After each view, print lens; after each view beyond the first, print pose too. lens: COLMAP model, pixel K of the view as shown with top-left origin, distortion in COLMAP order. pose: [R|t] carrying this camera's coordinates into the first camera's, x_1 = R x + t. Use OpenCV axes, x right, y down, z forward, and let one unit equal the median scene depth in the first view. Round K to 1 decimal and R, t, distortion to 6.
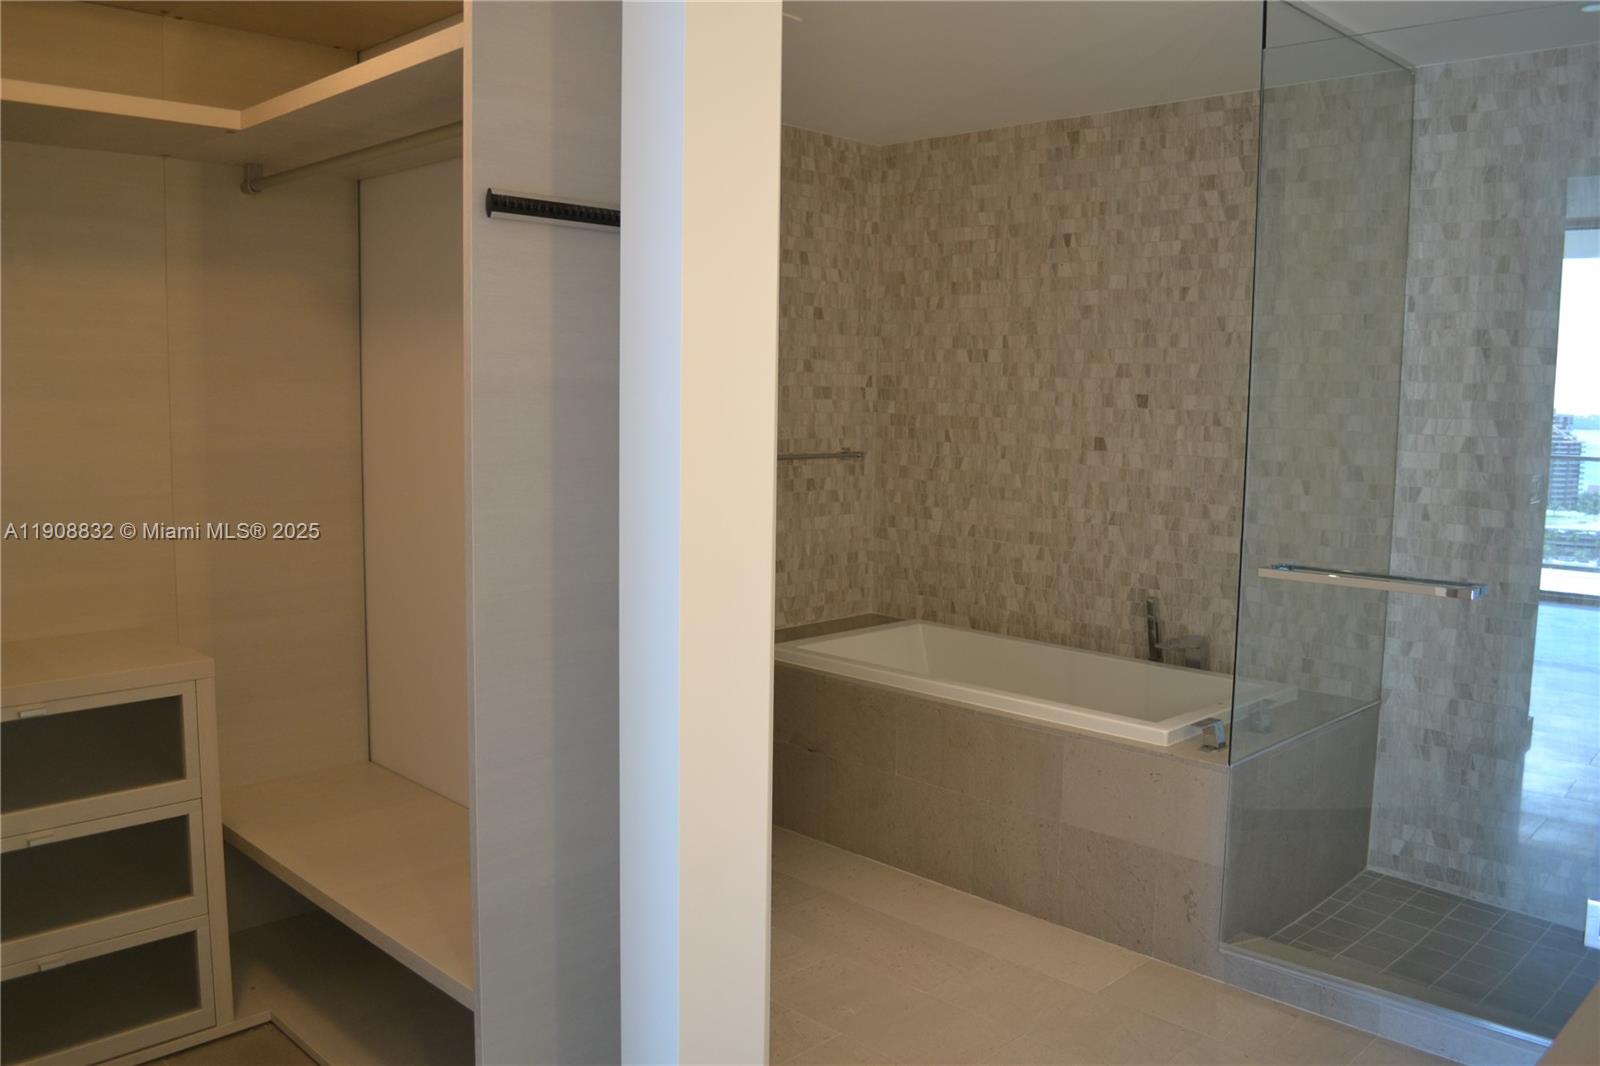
lens RADIAL K [[1283.5, 0, 791.1], [0, 1283.5, 533.2], [0, 0, 1]] dist [-0.081893, 0.004203]
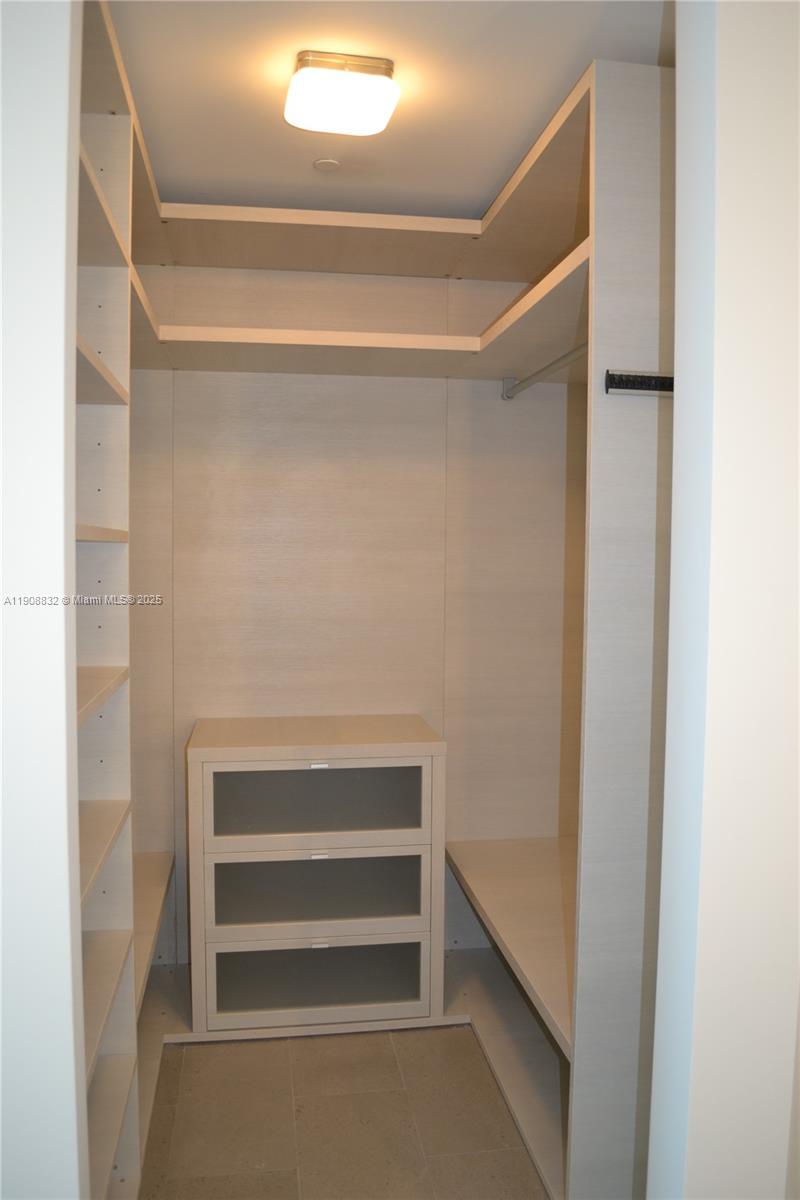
lens RADIAL K [[962.6, 0, 402.5], [0, 962.6, 598.5], [0, 0, 1]] dist [-0.081893, 0.004203]
pose [[0.803772, 0.023241, -0.594483, 0.110968], [-0.061669, 0.997109, -0.044398, -0.004455], [0.591732, 0.072347, 0.802882, 0.138966]]
